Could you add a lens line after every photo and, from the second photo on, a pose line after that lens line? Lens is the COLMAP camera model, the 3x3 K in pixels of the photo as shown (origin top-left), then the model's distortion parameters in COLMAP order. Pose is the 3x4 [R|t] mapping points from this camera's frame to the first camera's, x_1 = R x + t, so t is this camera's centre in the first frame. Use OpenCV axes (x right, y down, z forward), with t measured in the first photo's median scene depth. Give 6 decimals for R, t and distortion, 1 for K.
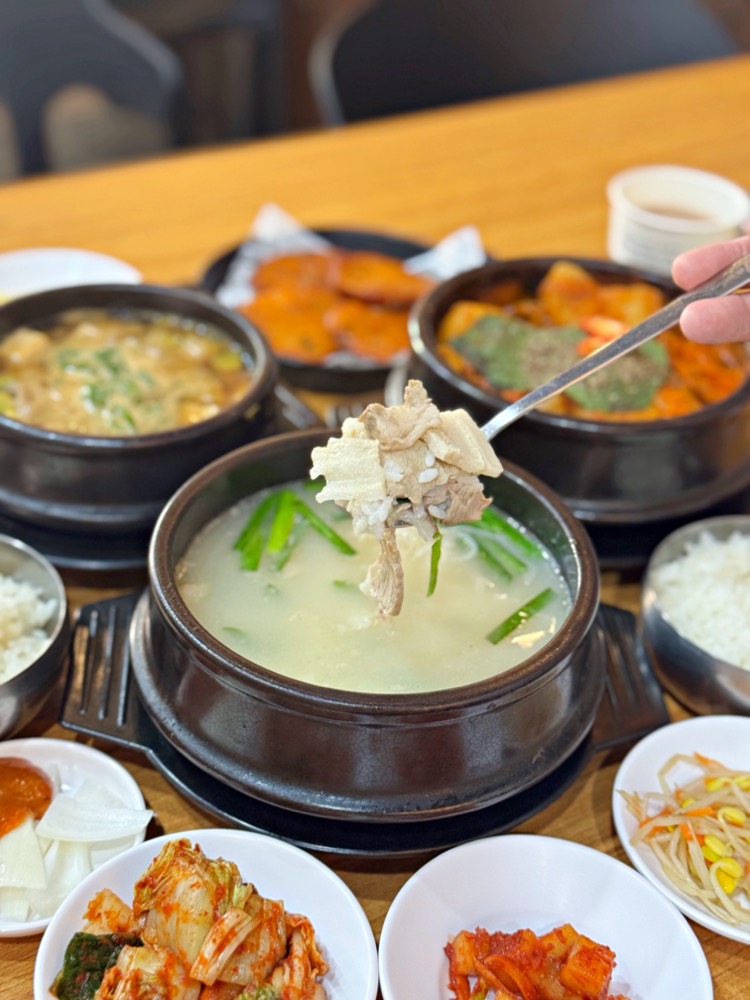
lens RADIAL K [[1421.6, 0, 368.8], [0, 1421.6, 500.6], [0, 0, 1]] dist [0.235430, -0.563706]
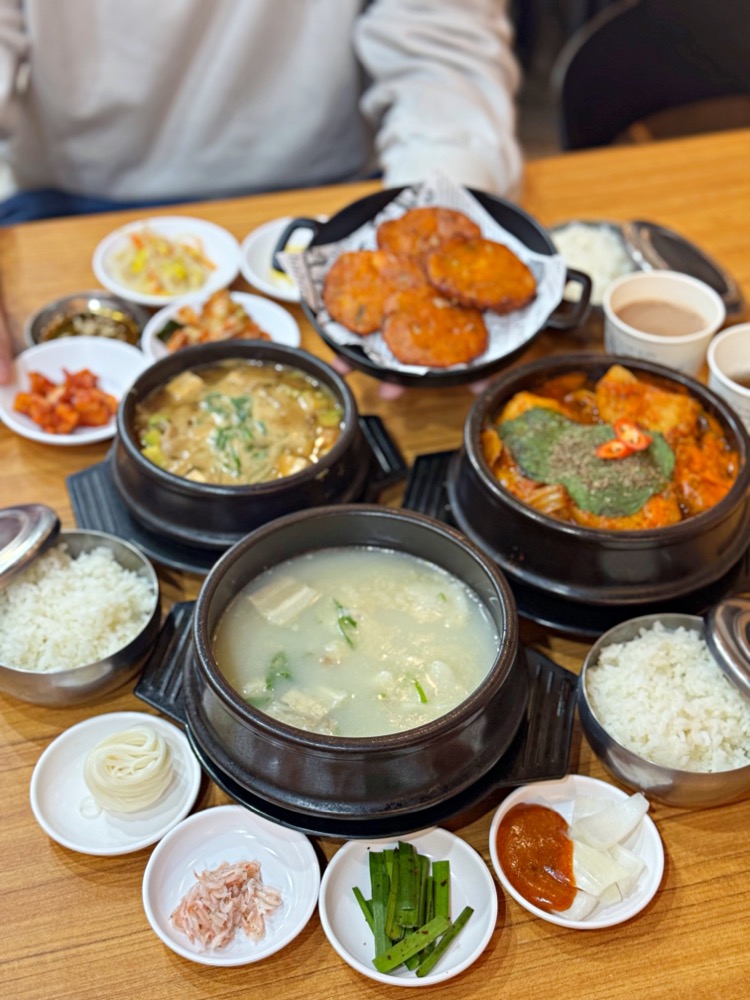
lens RADIAL K [[1421.6, 0, 368.8], [0, 1421.6, 500.6], [0, 0, 1]] dist [0.235430, -0.563706]
pose [[0.958306, 0.157104, -0.238681, 0.338516], [-0.125486, 0.981819, 0.142422, -0.281209], [0.256717, -0.106533, 0.960597, -0.318106]]
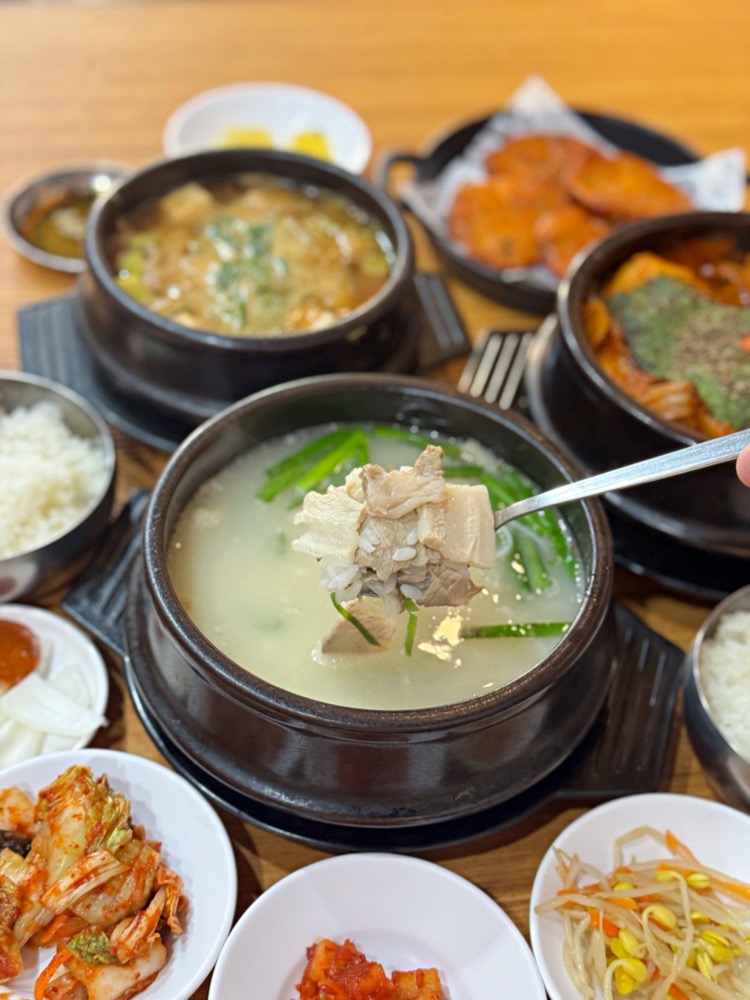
lens RADIAL K [[1421.6, 0, 368.8], [0, 1421.6, 500.6], [0, 0, 1]] dist [0.235430, -0.563706]
pose [[0.926538, 0.270772, -0.261171, 0.248976], [-0.224628, 0.955081, 0.193295, -0.172650], [0.301778, -0.120429, 0.945742, 0.103017]]
